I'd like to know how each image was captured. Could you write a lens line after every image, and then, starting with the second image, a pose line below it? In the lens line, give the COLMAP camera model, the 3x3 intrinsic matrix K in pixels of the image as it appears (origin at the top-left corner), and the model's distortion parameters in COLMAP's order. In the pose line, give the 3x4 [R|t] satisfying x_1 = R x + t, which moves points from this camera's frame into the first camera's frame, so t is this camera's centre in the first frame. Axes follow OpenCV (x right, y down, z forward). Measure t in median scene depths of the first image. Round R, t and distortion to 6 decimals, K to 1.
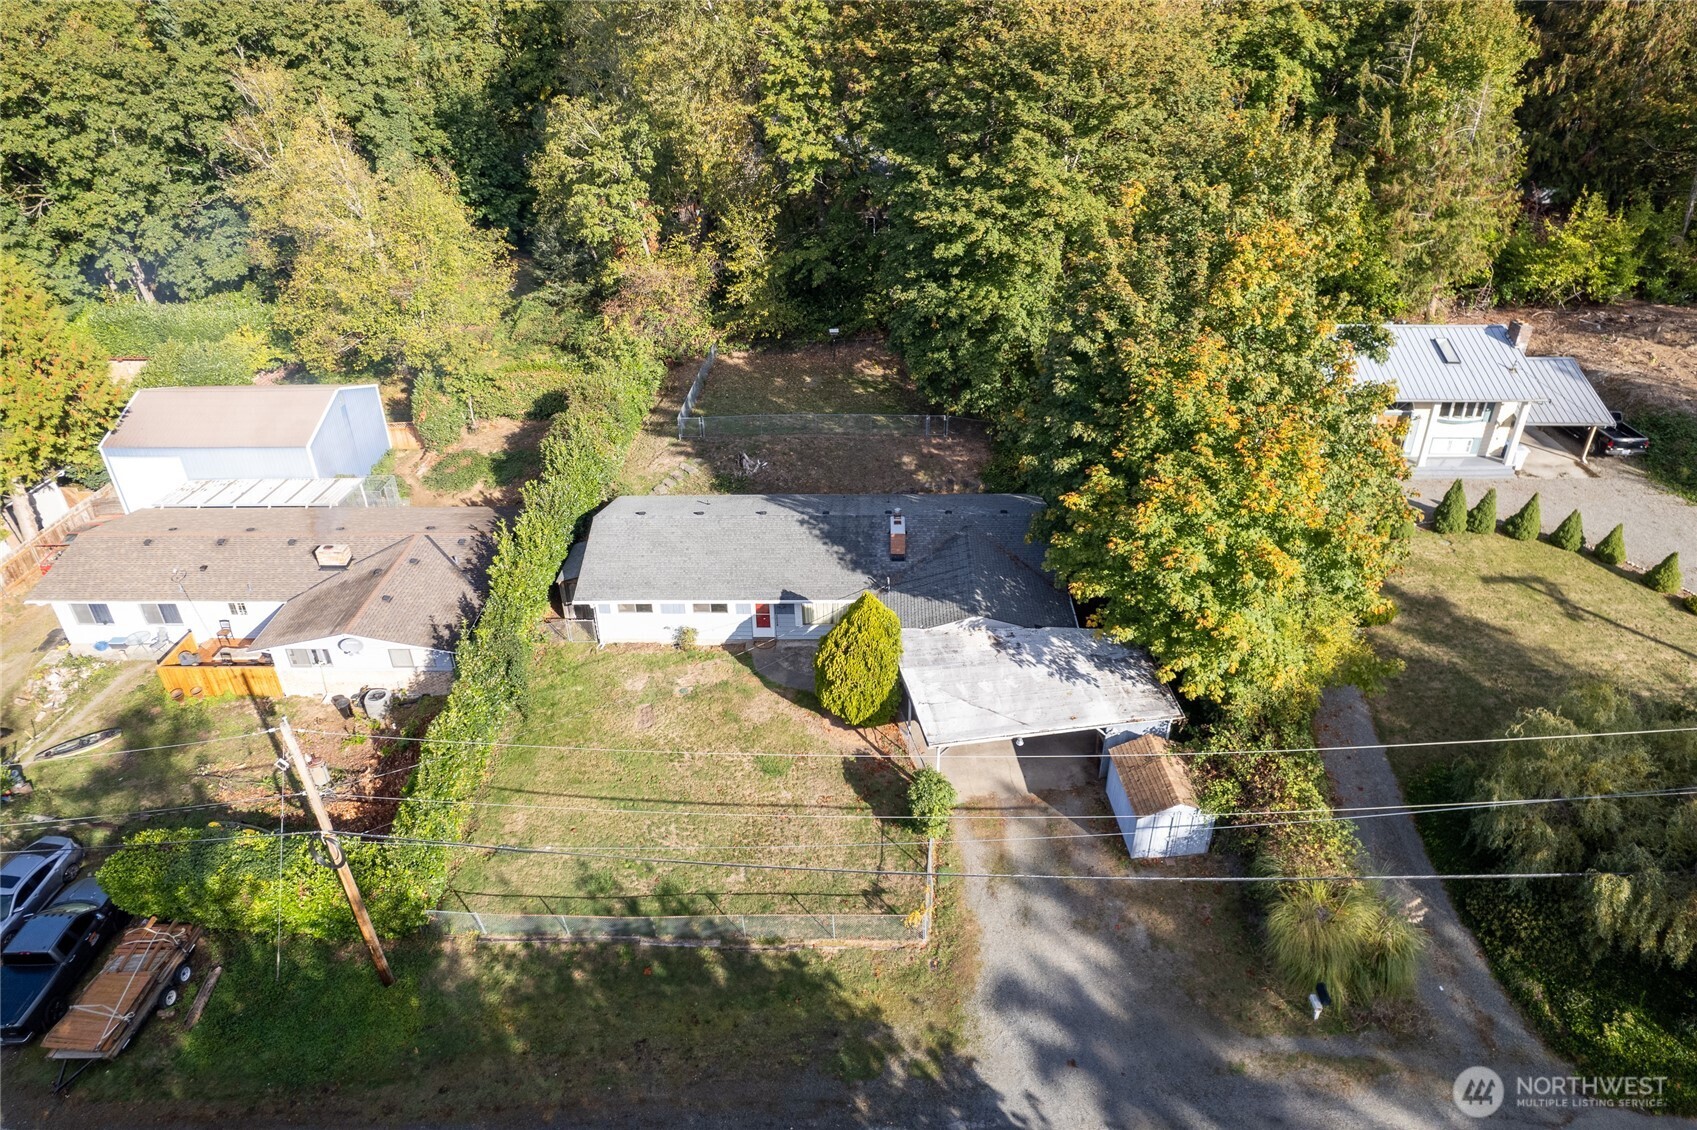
lens RADIAL K [[1076.1, 0, 848.5], [0, 1076.1, 565.0], [0, 0, 1]] dist [-0.064655, 0.063451]
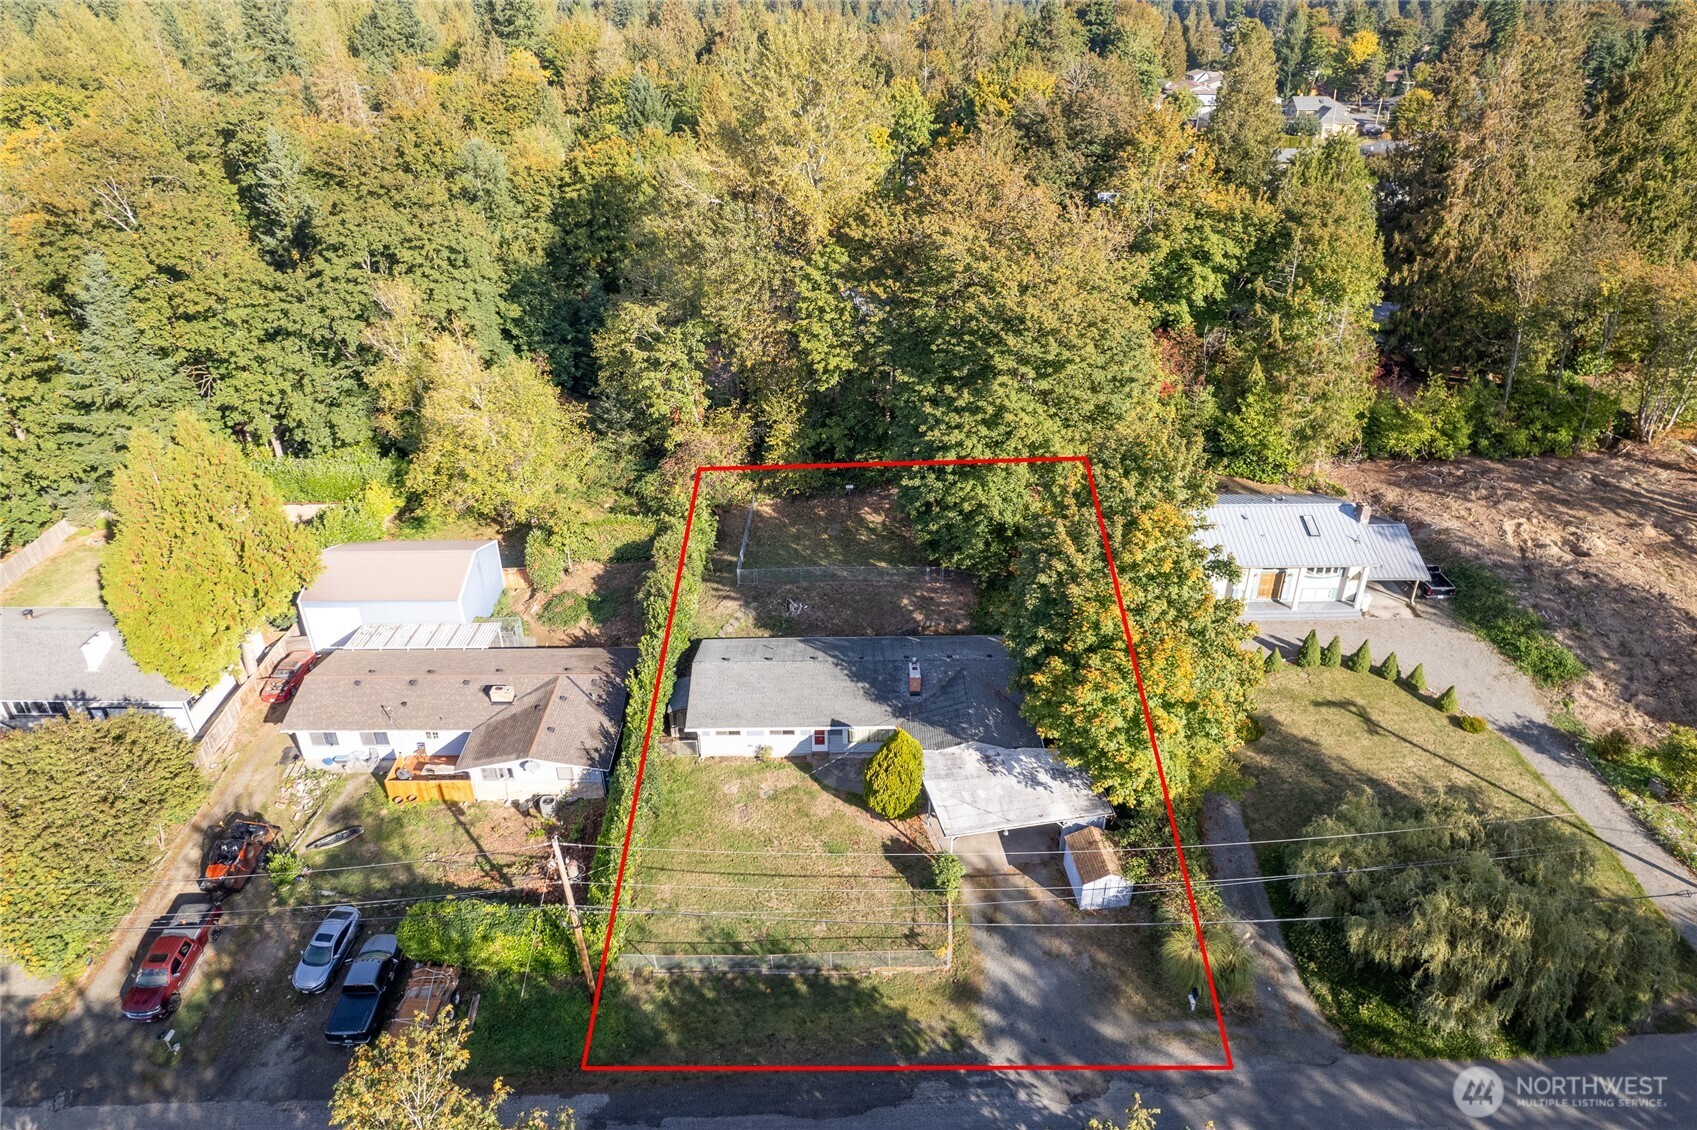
lens RADIAL K [[1072.1, 0, 848.5], [0, 1072.1, 565.0], [0, 0, 1]] dist [-0.039578, -0.000350]
pose [[0.999528, -0.008853, 0.029407, -0.076721], [0.009750, 0.999487, -0.030523, -0.126828], [-0.029122, 0.030795, 0.999101, -0.382716]]
